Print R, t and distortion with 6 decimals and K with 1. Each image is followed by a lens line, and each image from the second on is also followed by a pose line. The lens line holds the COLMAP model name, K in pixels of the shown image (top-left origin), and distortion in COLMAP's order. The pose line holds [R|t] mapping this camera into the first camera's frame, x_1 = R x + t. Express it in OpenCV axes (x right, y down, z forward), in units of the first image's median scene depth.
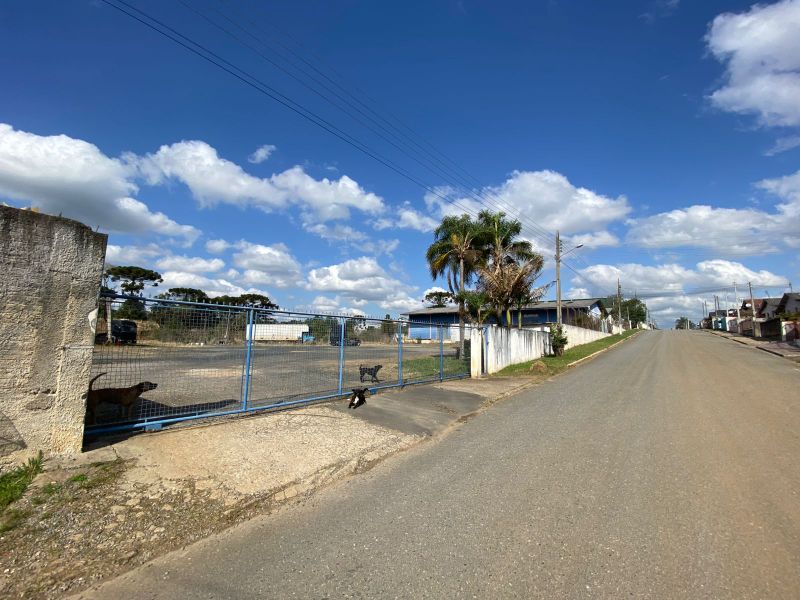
lens RADIAL K [[308.0, 0, 400.0], [0, 308.0, 300.0], [0, 0, 1]] dist [0.014400, -0.019368]
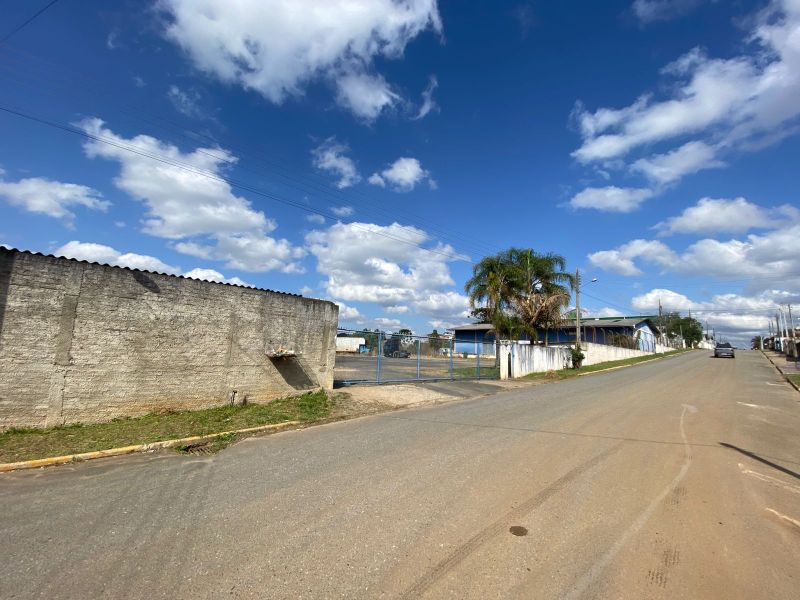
lens RADIAL K [[308.0, 0, 400.0], [0, 308.0, 300.0], [0, 0, 1]] dist [0.014400, -0.019368]
pose [[0.989382, 0.000802, -0.145336, -0.004965], [-0.007272, 0.999005, -0.043998, -0.010891], [0.145156, 0.044588, 0.988404, -0.108409]]
